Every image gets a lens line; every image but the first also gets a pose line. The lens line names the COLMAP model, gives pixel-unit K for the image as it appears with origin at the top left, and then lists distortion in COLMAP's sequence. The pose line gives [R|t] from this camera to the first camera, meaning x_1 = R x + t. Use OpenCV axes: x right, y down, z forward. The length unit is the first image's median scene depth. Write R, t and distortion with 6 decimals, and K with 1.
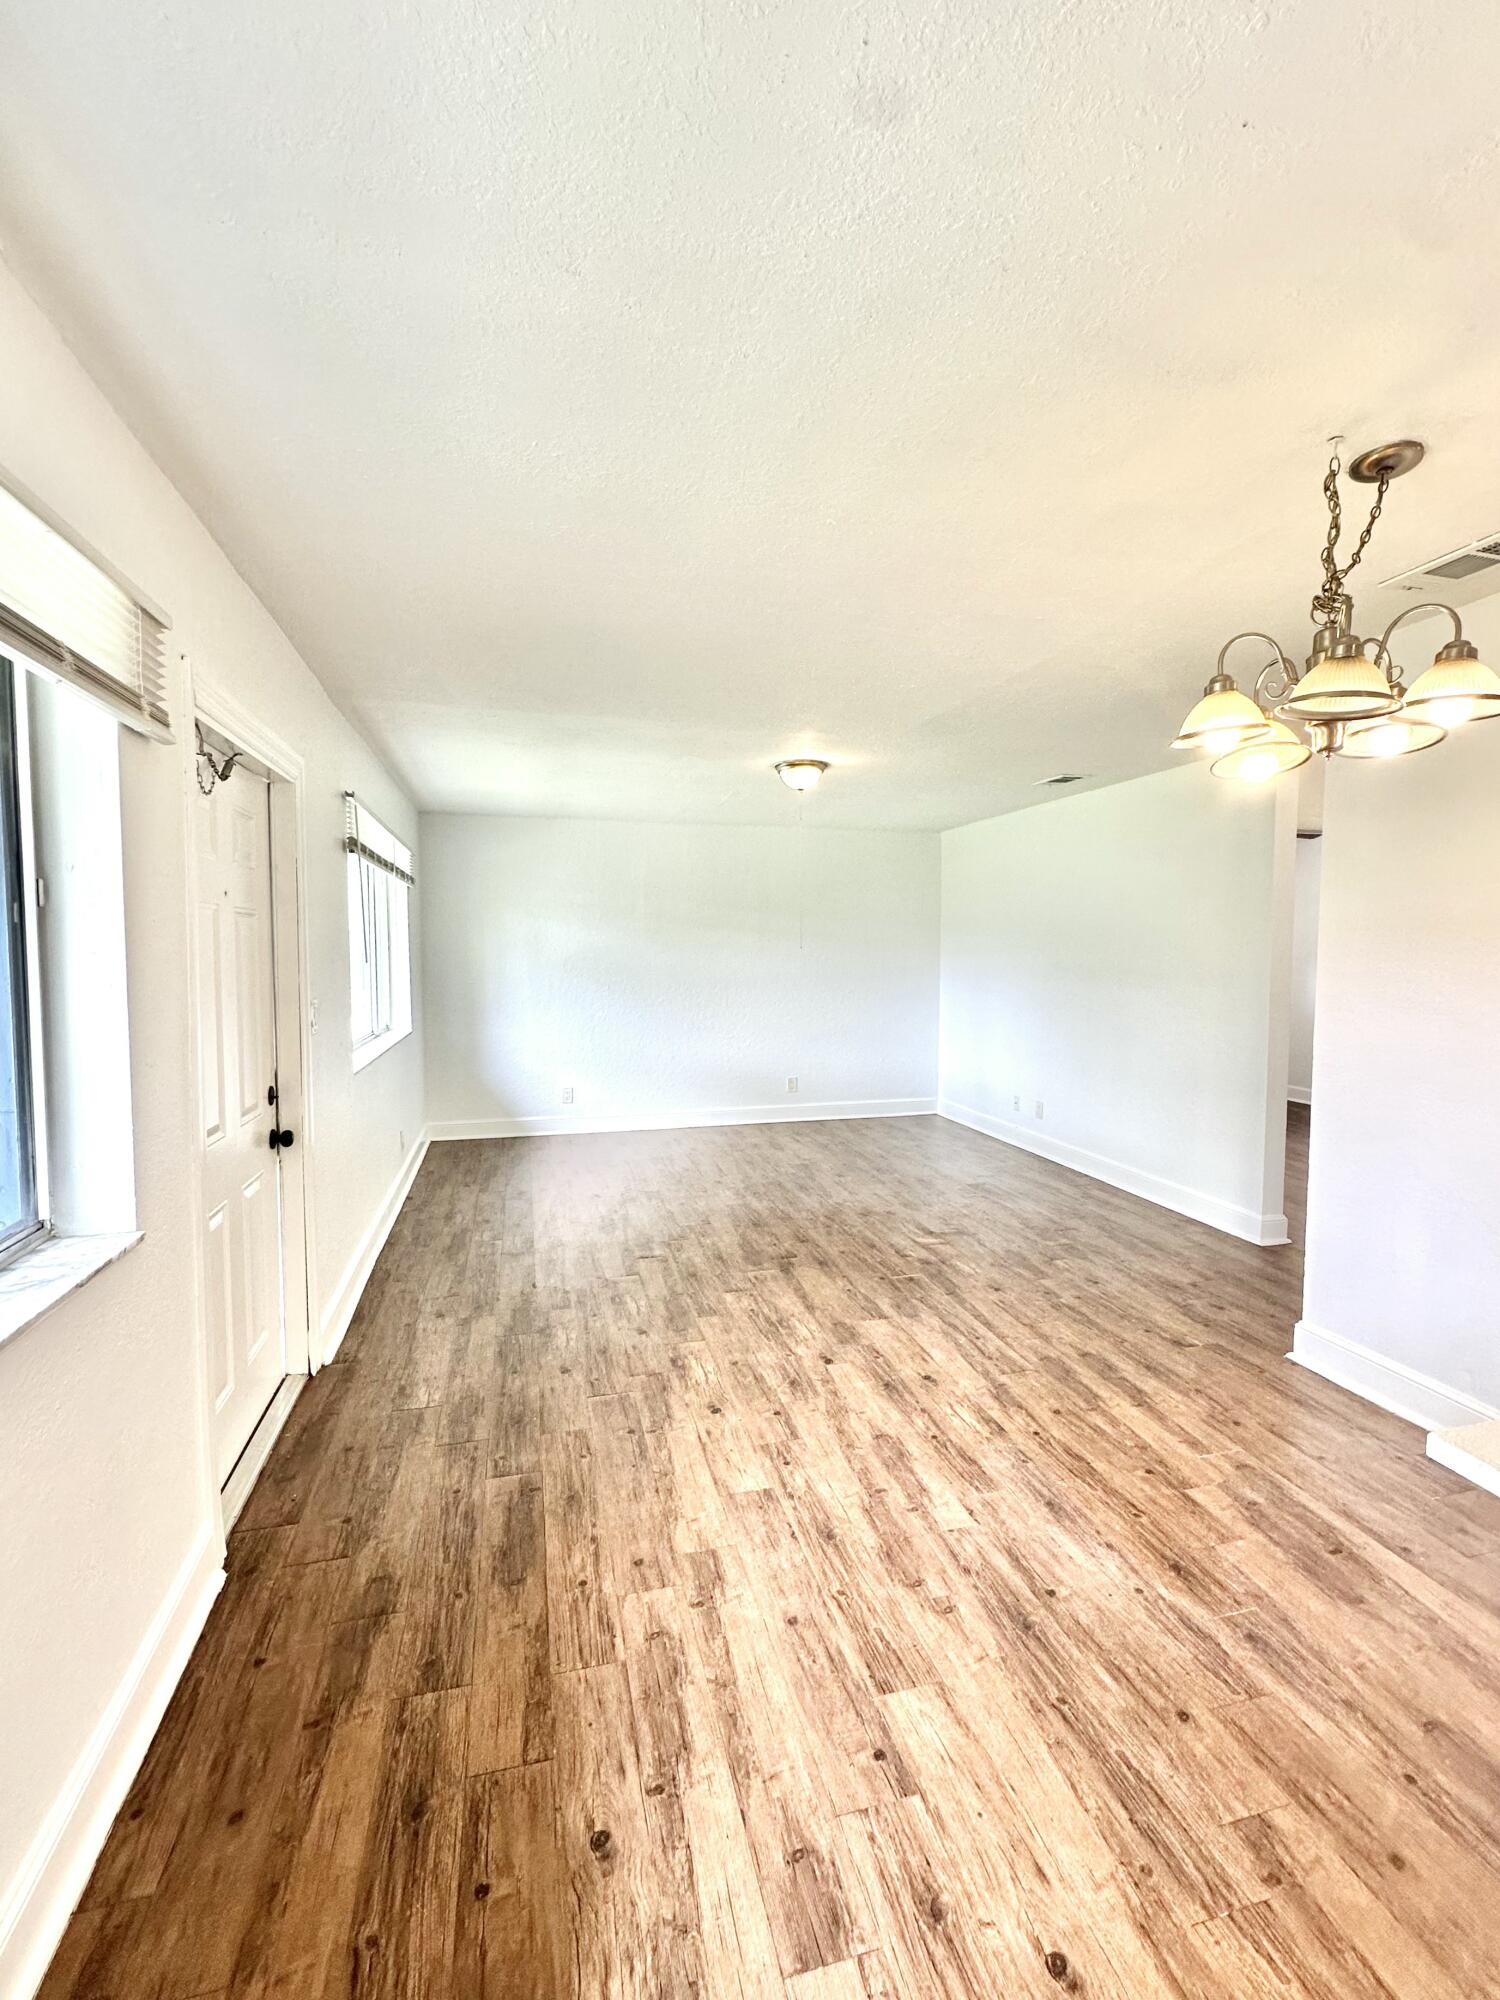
lens RADIAL K [[804.2, 0, 749.5], [0, 804.2, 990.4], [0, 0, 1]] dist [-0.007770, 0.000411]
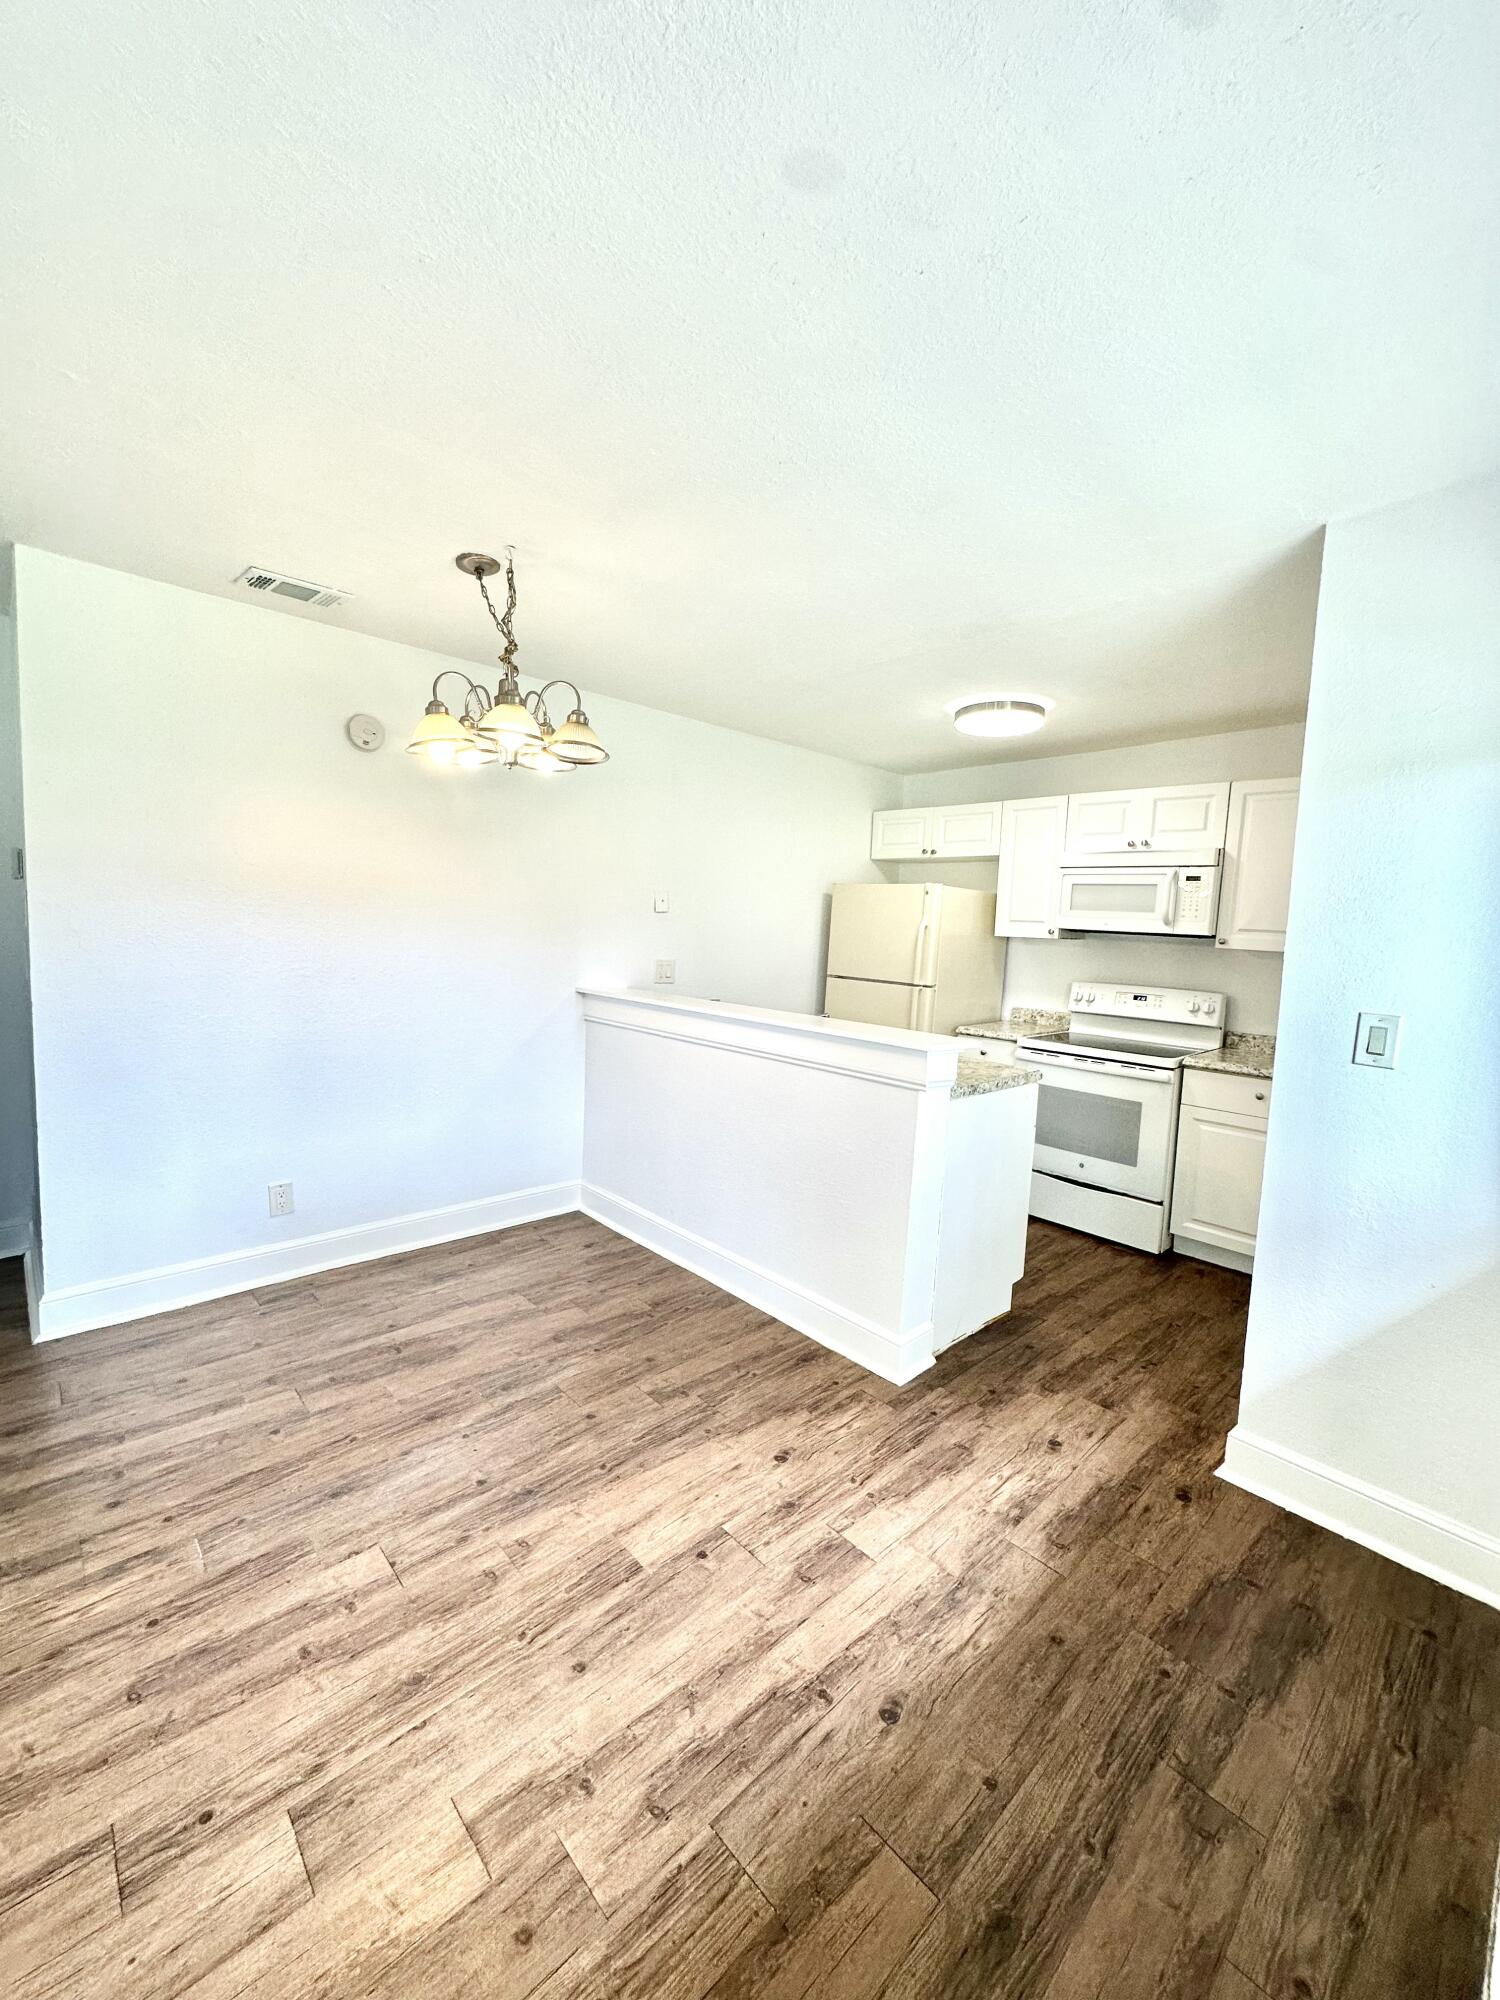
lens RADIAL K [[804.2, 0, 745.6], [0, 804.2, 992.7], [0, 0, 1]] dist [-0.007770, 0.000411]
pose [[-0.444690, -0.095394, 0.890590, -0.787159], [0.004451, 0.994065, 0.108700, -0.023756], [-0.895673, 0.052302, -0.441626, 1.295651]]
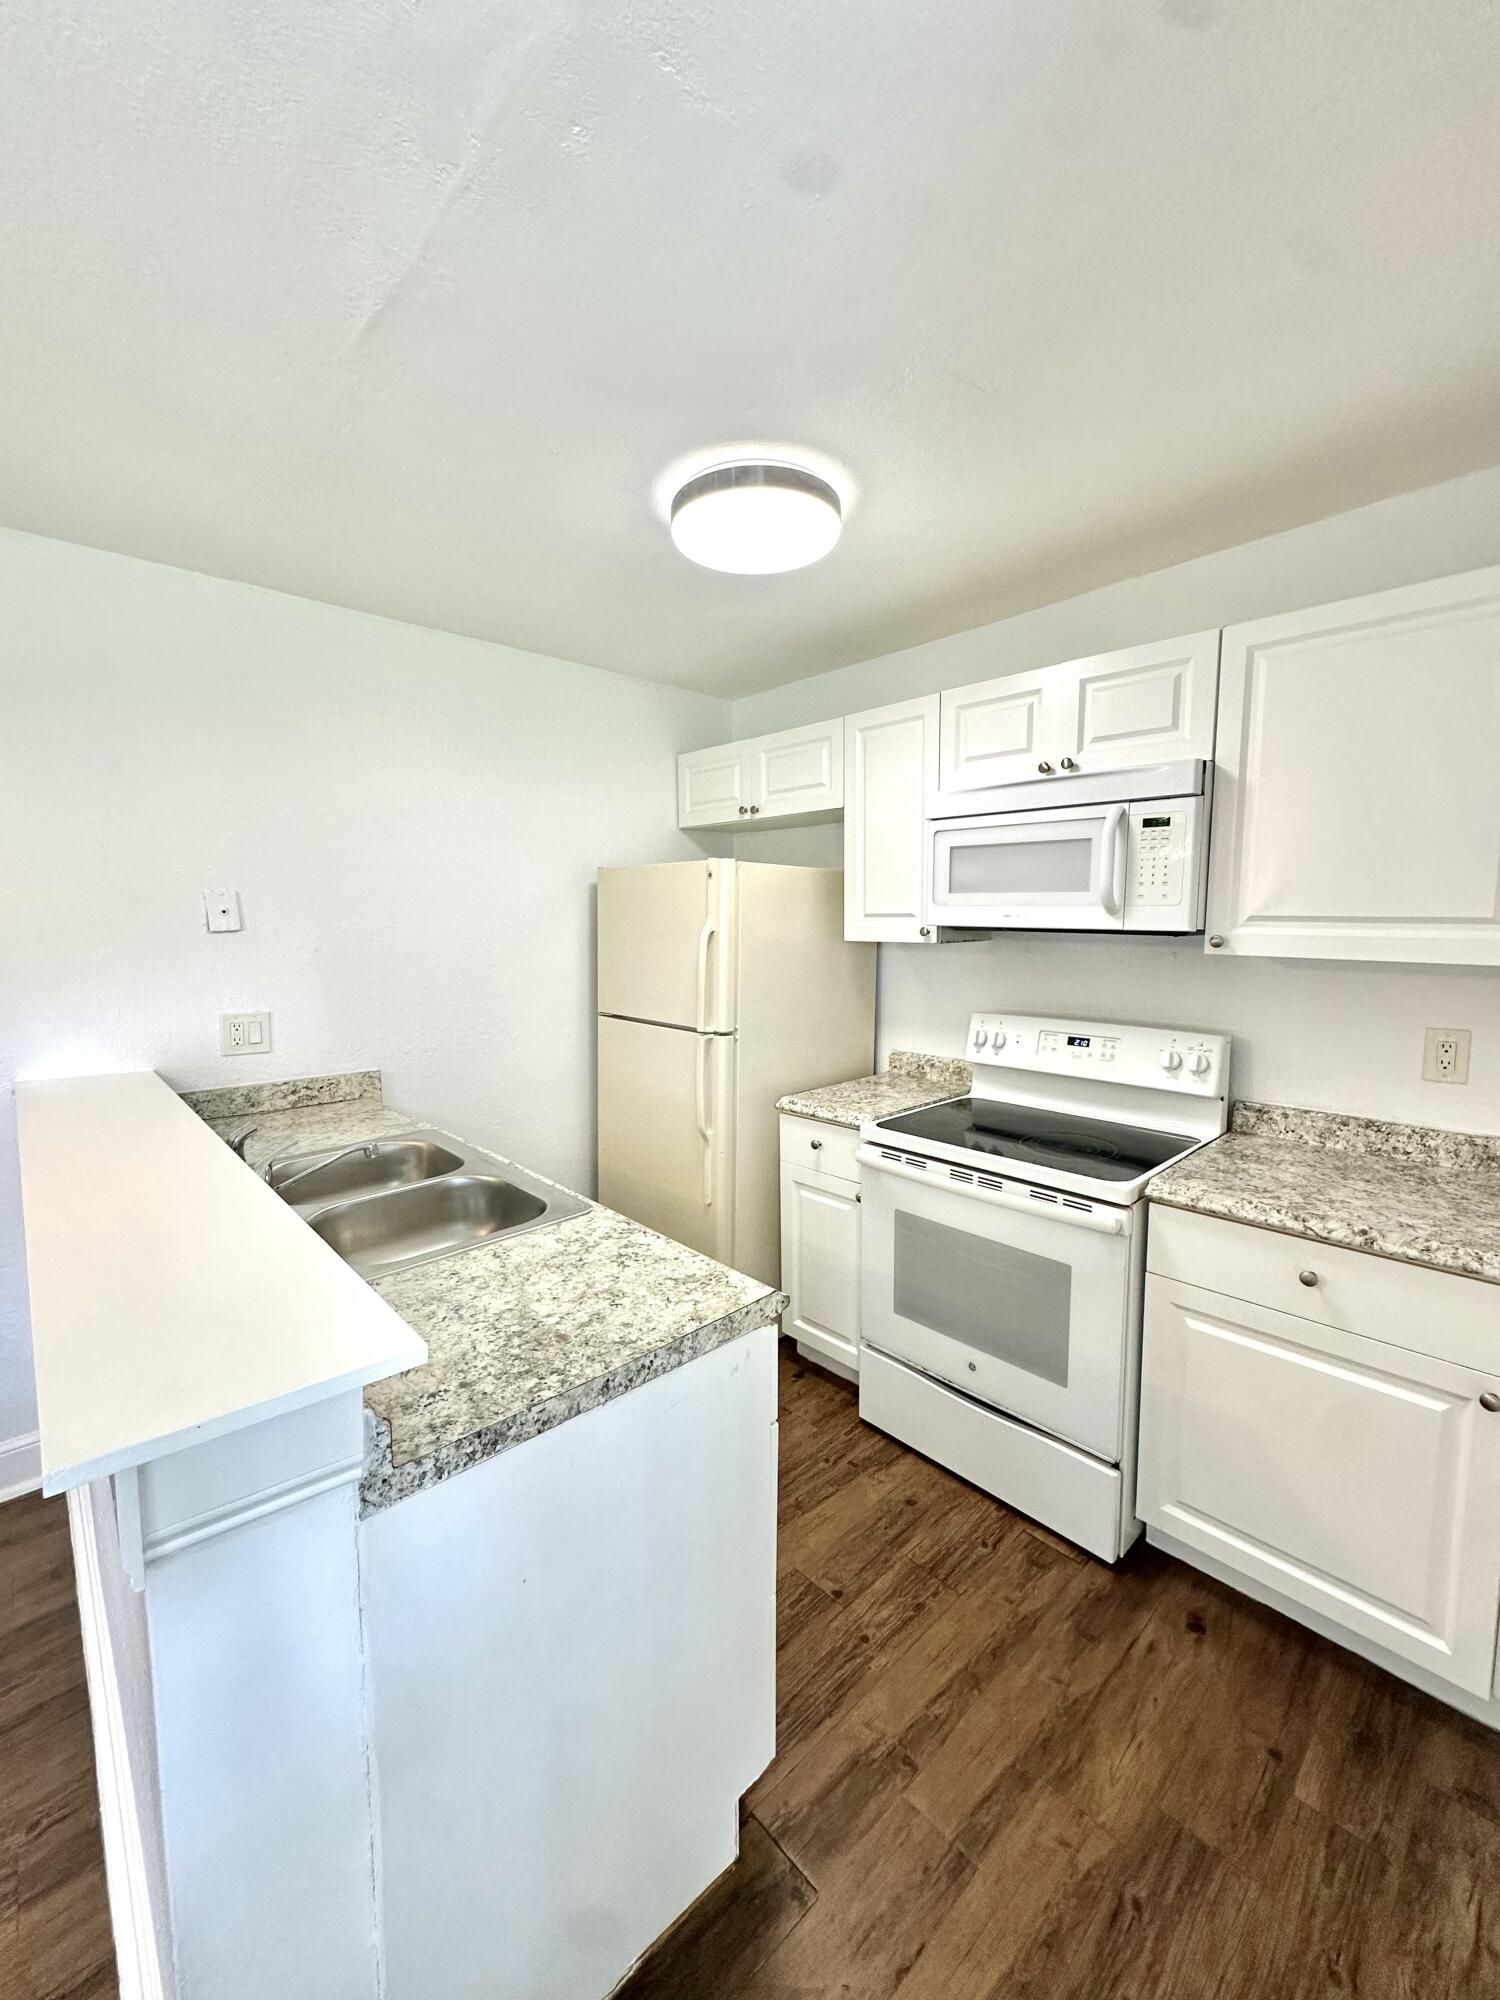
lens RADIAL K [[804.2, 0, 746.0], [0, 804.2, 995.2], [0, 0, 1]] dist [-0.007770, 0.000411]
pose [[-0.445376, -0.085303, 0.891271, -0.780781], [0.046937, 0.991858, 0.118386, -0.023631], [-0.894113, 0.094560, -0.437745, 1.285671]]
